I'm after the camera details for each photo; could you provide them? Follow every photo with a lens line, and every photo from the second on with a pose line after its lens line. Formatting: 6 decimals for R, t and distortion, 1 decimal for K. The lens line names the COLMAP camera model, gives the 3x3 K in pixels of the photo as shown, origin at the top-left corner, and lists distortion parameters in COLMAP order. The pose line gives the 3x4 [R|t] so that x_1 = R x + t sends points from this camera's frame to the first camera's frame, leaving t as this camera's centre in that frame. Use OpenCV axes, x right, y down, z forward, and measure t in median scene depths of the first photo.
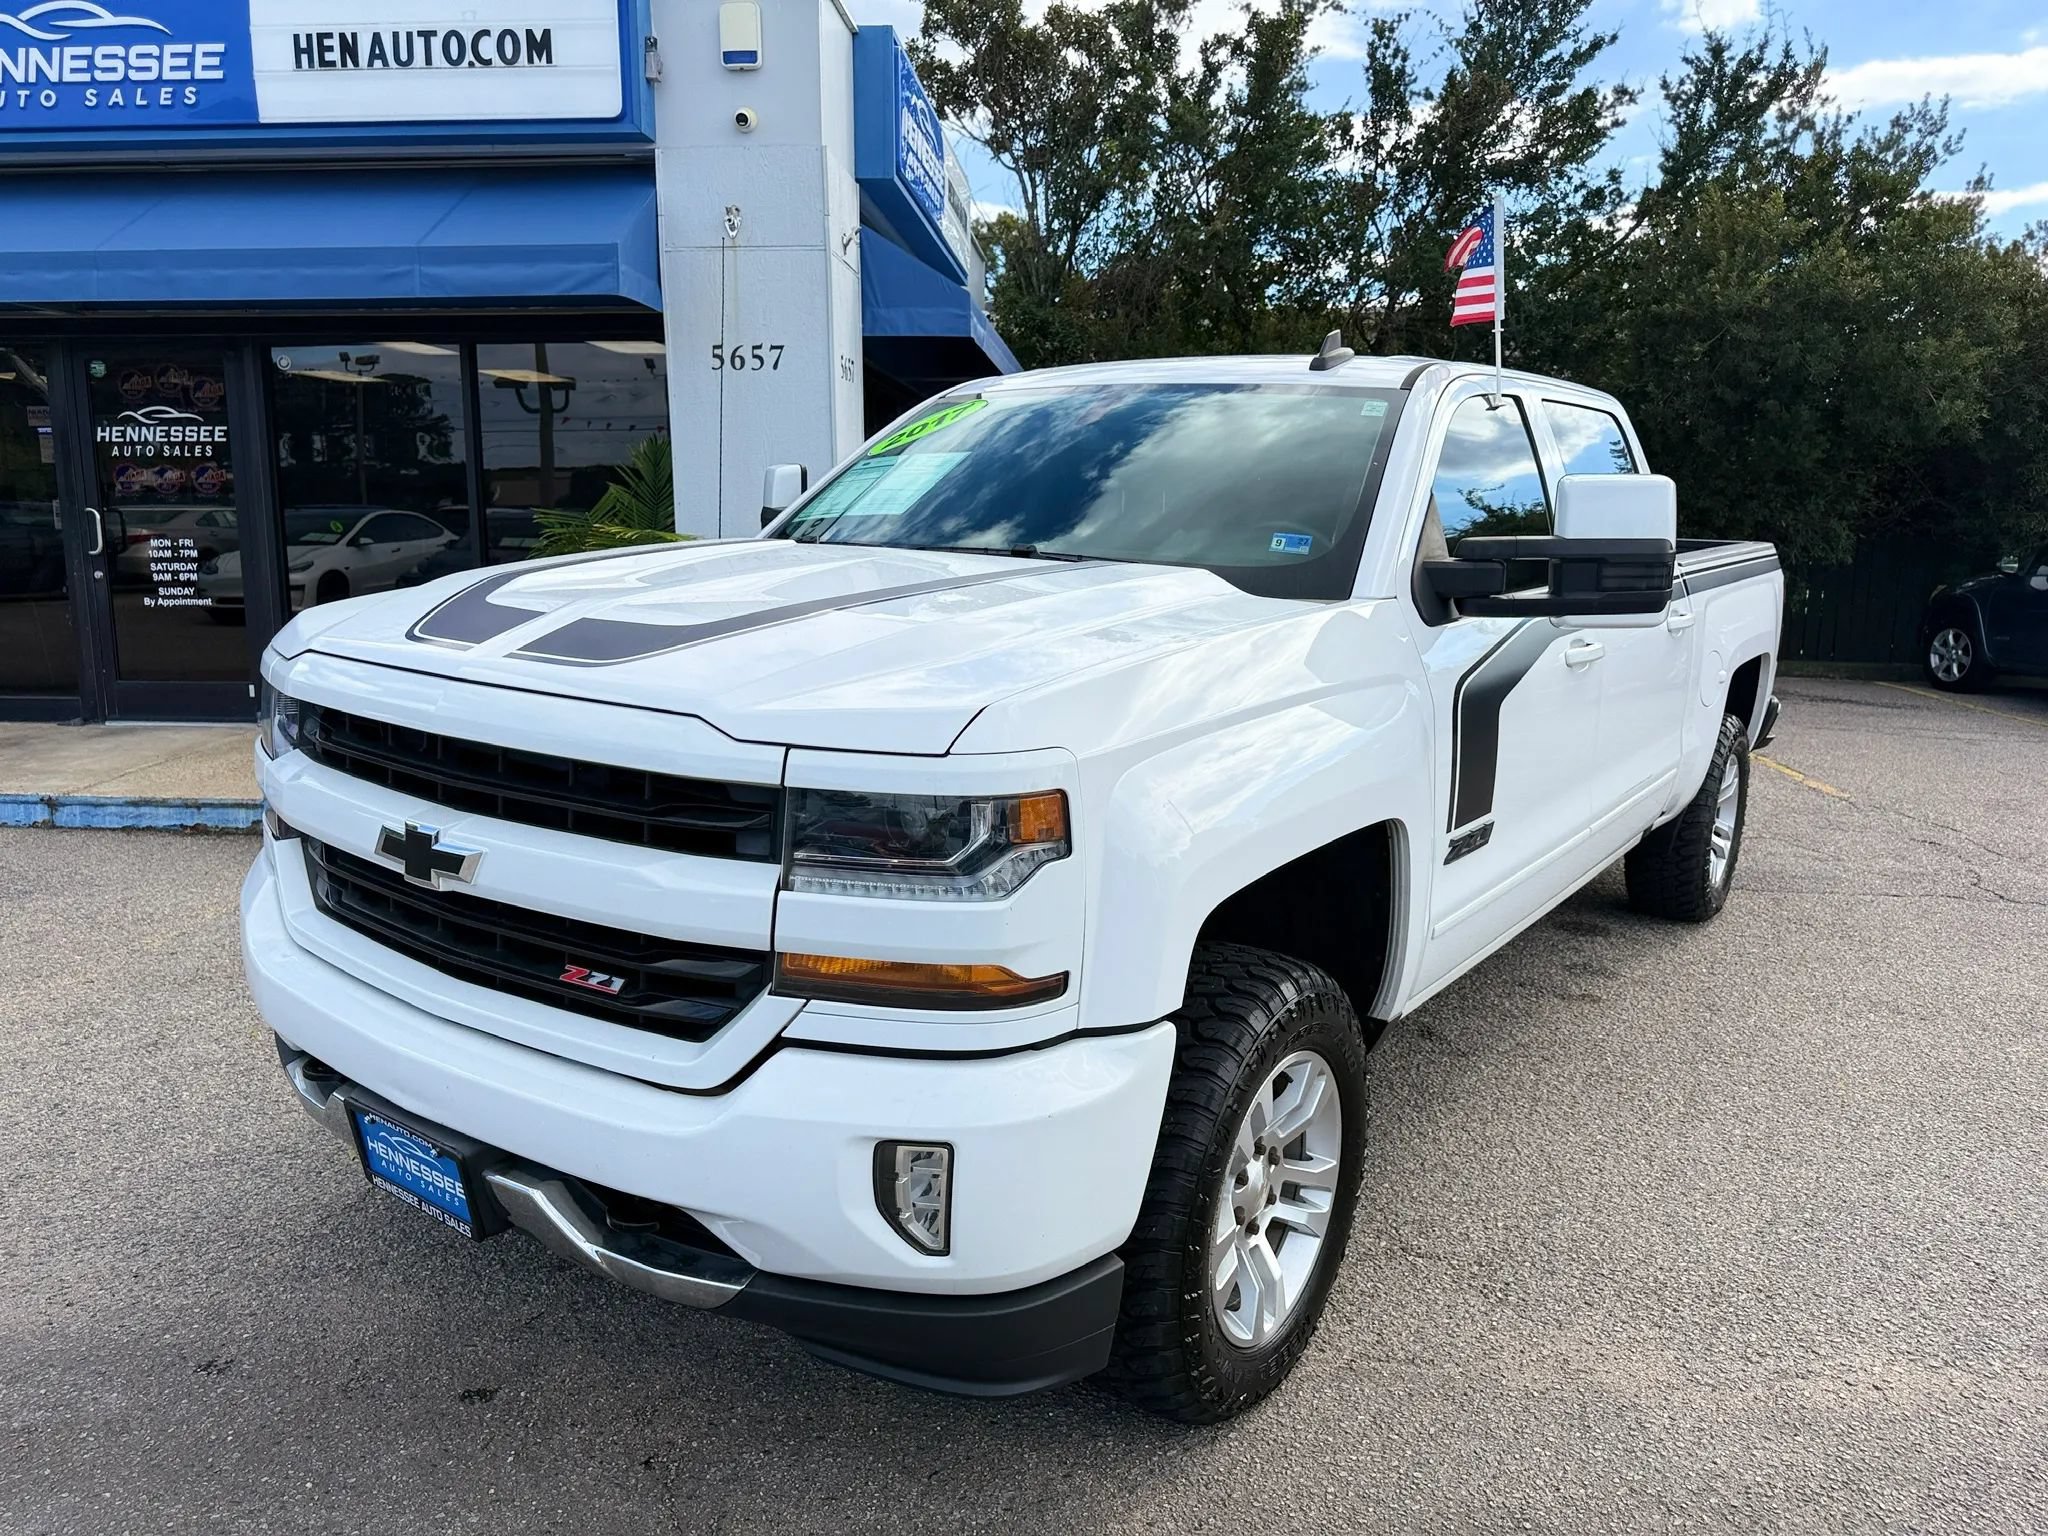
lens RADIAL K [[1450.5, 0, 1023.6], [0, 1450.5, 767.5], [0, 0, 1]] dist [0.029430, -0.031817]
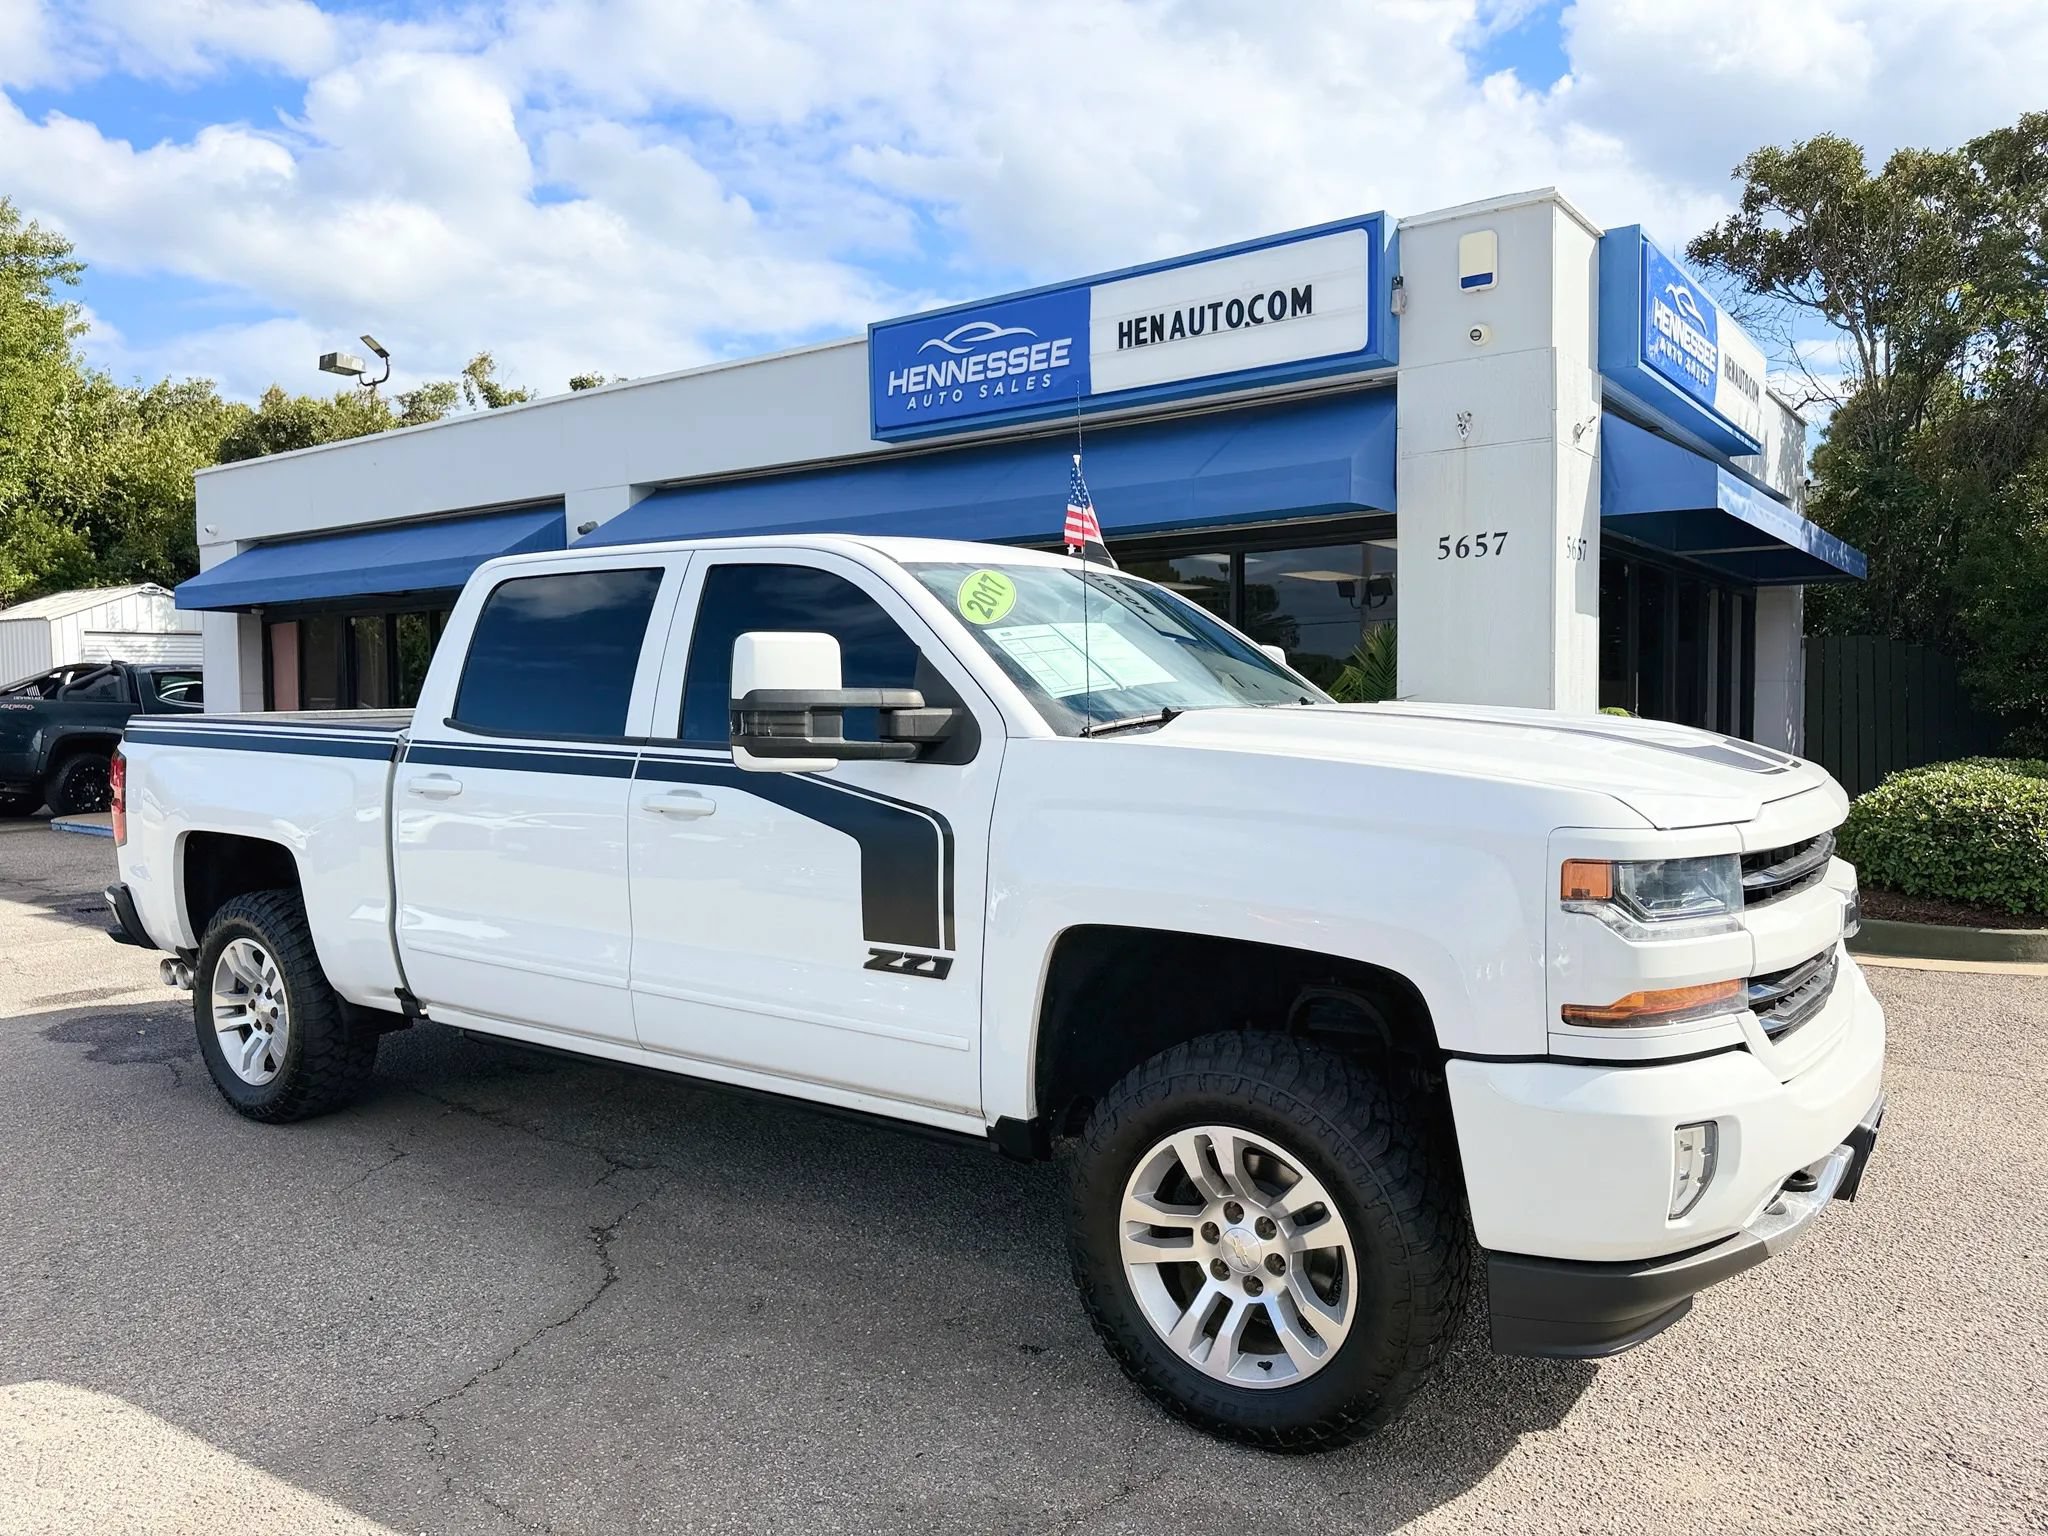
lens RADIAL K [[1450.5, 0, 1012.4], [0, 1450.5, 778.0], [0, 0, 1]] dist [0.029430, -0.031817]
pose [[0.840960, 0.019392, -0.540749, 0.112290], [-0.083062, 0.992139, -0.093597, 0.016369], [0.534683, 0.123627, 0.835961, -0.057498]]
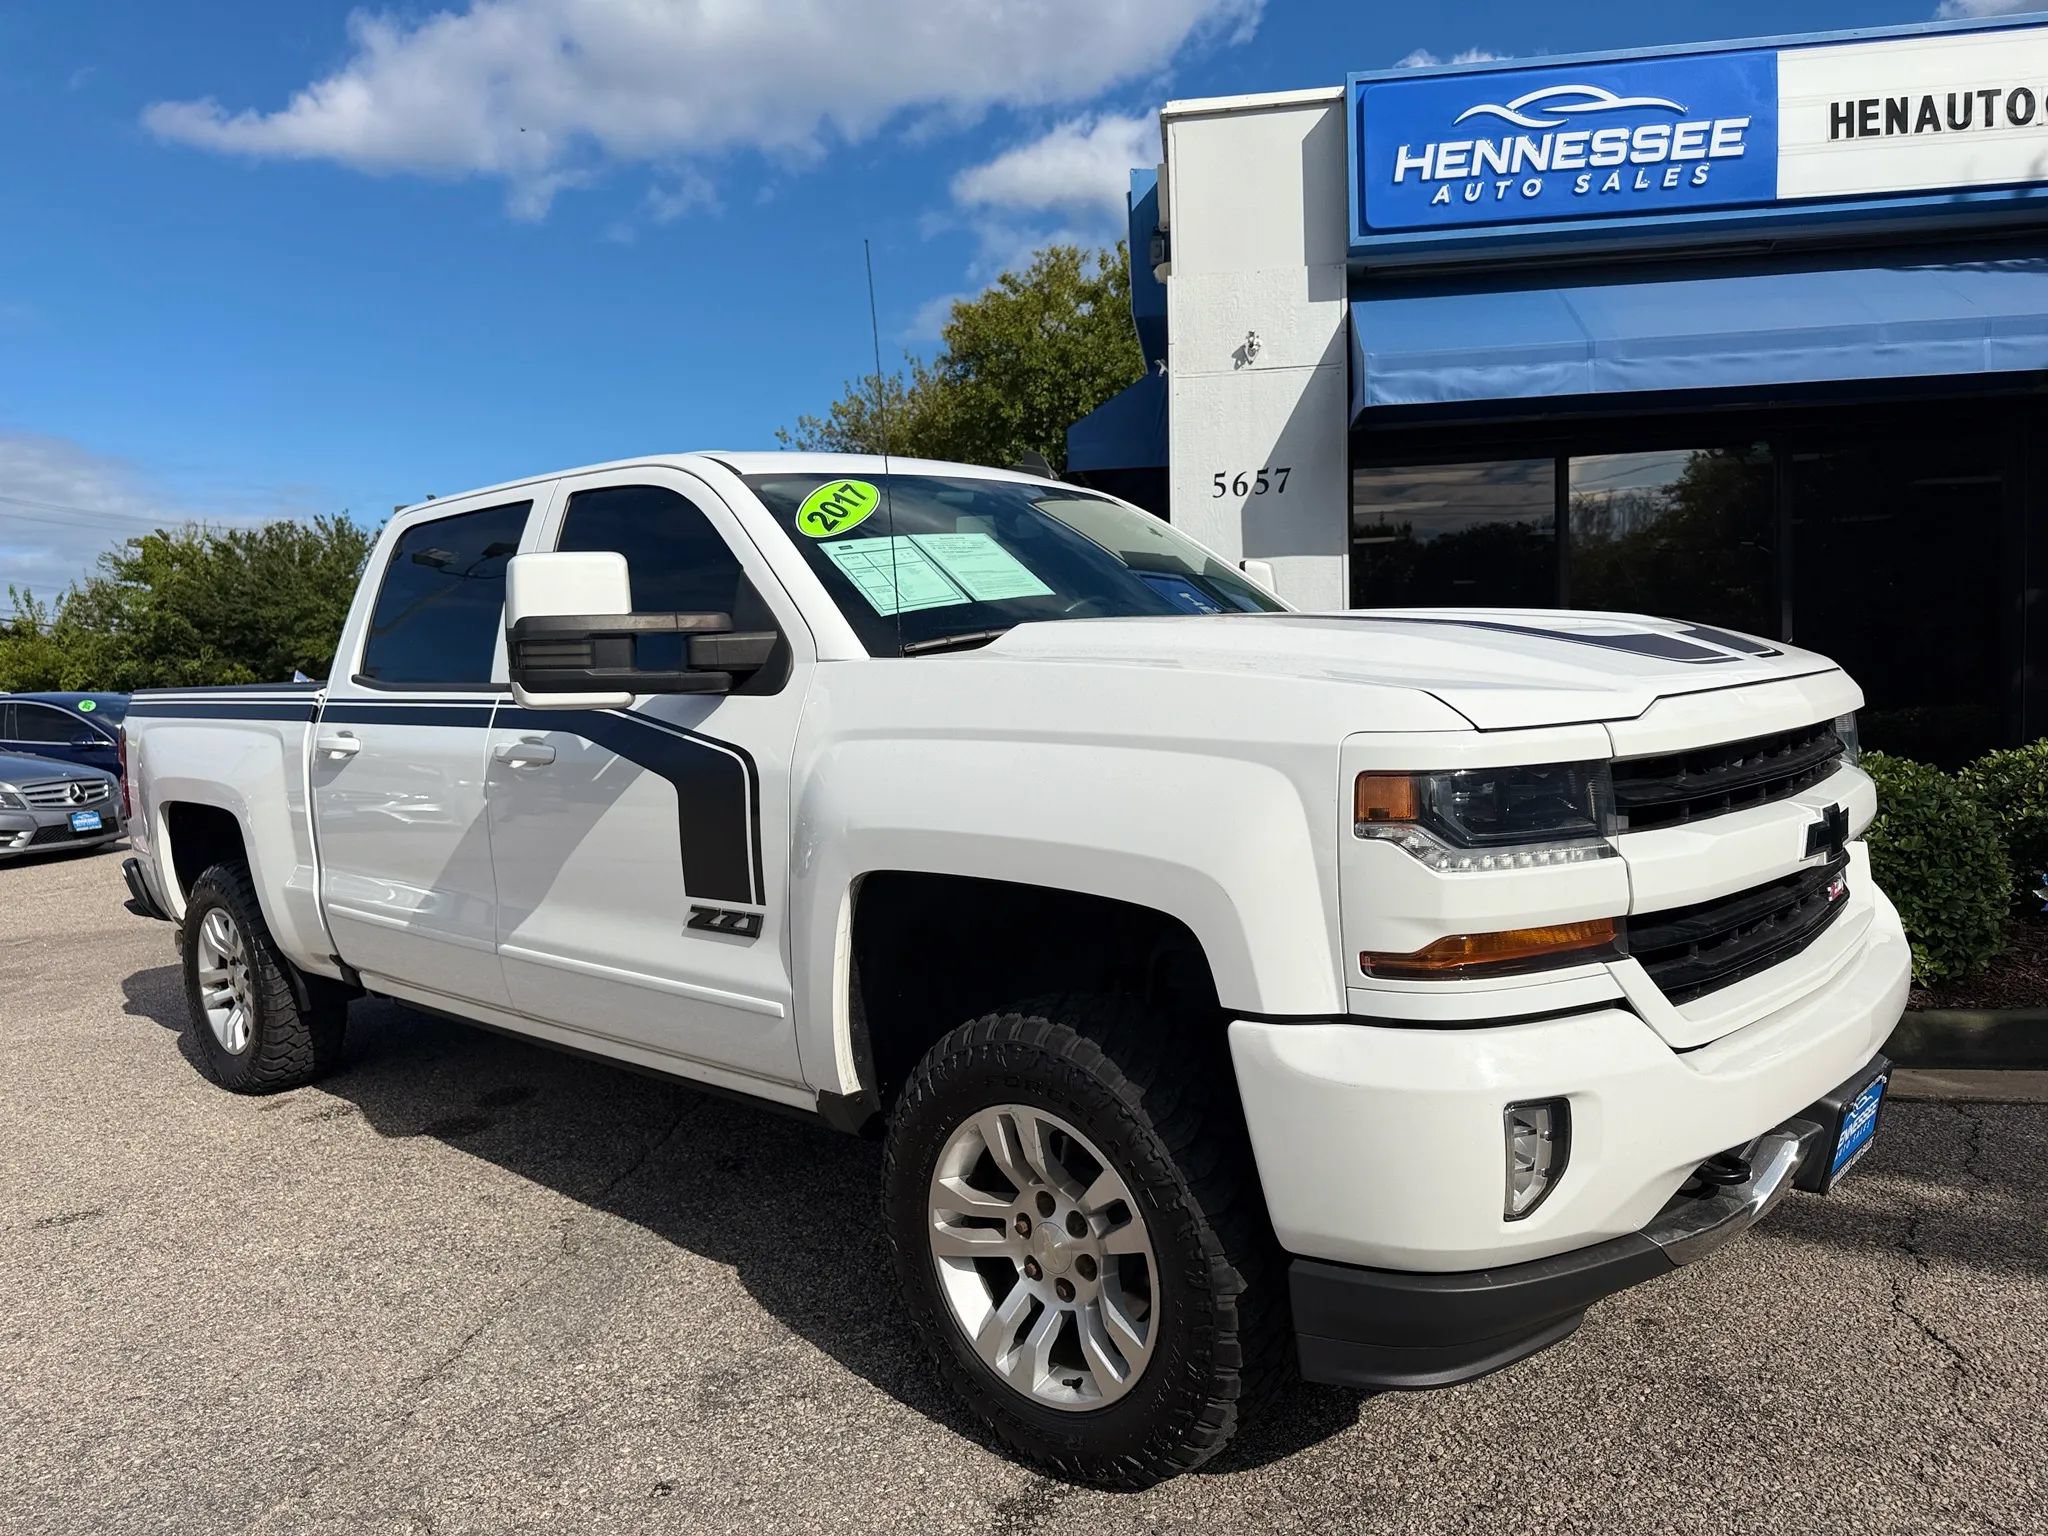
lens RADIAL K [[1450.5, 0, 1028.0], [0, 1450.5, 789.4], [0, 0, 1]] dist [0.029430, -0.031817]
pose [[-0.071392, 0.070236, -0.994972, 0.899812], [-0.142320, 0.986594, 0.079856, -0.147371], [0.987243, 0.147306, -0.060439, 1.033125]]
